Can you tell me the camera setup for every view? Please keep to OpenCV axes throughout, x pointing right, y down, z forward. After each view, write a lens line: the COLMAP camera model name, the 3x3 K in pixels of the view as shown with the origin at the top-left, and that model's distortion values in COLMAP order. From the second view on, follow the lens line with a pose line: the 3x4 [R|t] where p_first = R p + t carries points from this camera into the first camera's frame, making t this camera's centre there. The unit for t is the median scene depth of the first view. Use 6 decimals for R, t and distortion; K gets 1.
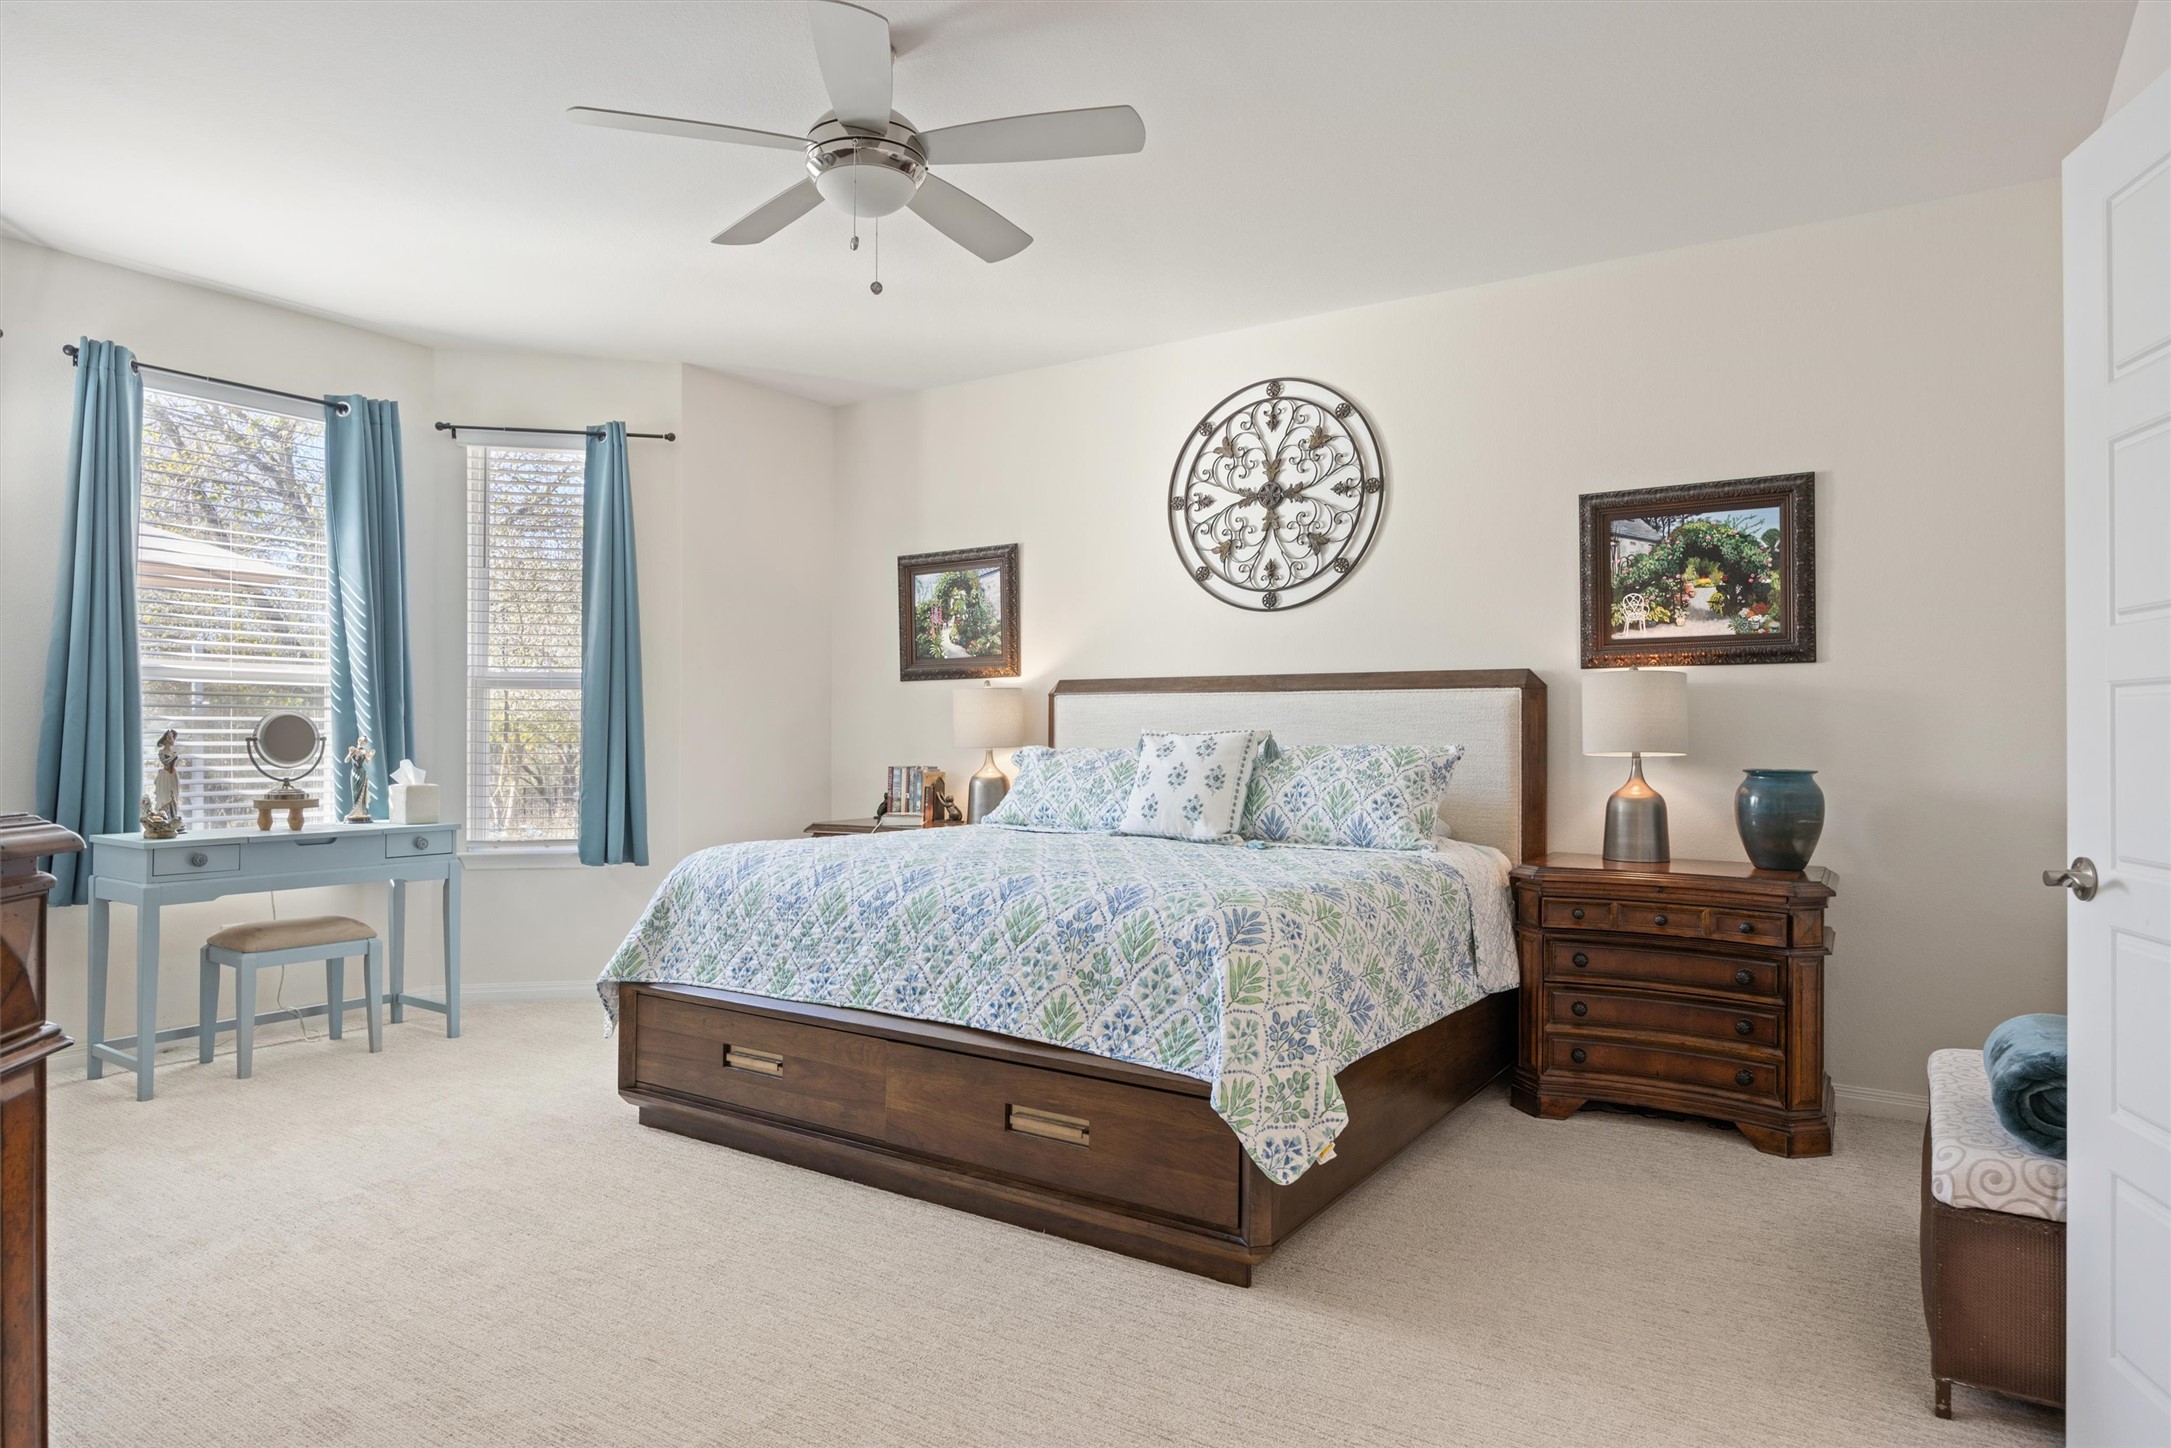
lens RADIAL K [[1293.7, 0, 1085.5], [0, 1293.7, 724.0], [0, 0, 1]] dist [-0.002800, -0.000500]
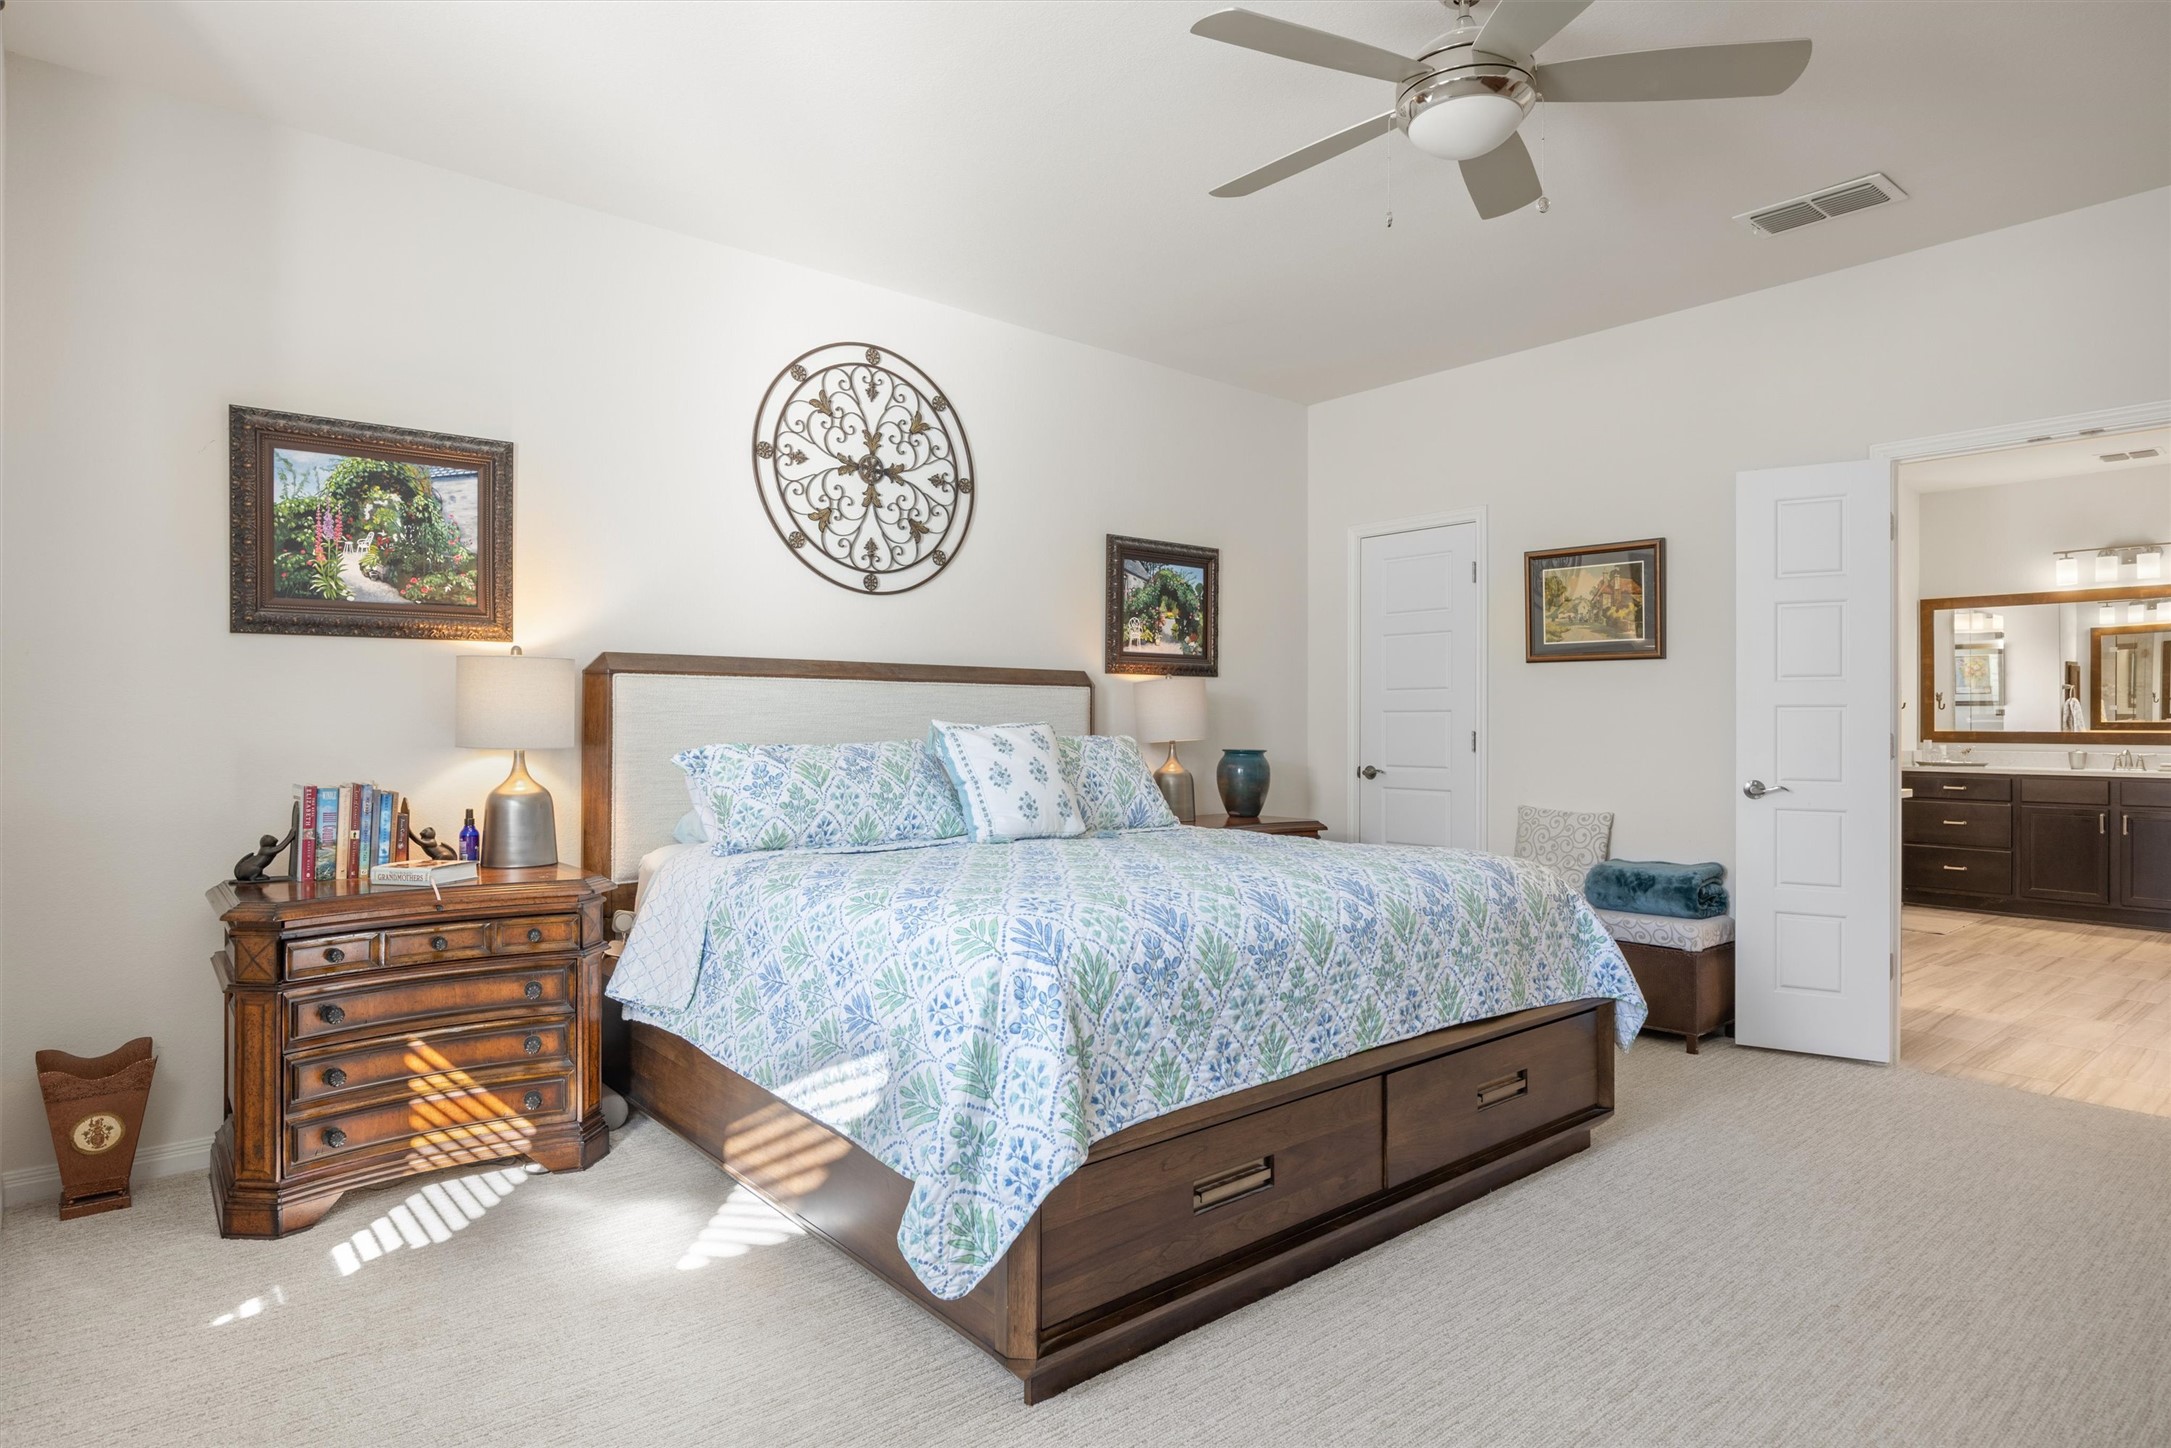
lens RADIAL K [[1174.8, 0, 1066.6], [0, 1174.8, 721.6], [0, 0, 1]] dist [-0.003537, -0.001054]
pose [[0.291437, 0.001210, 0.956589, -0.626174], [-0.006669, 0.999977, 0.000767, 0.002852], [-0.956567, -0.006603, 0.291438, 0.621302]]
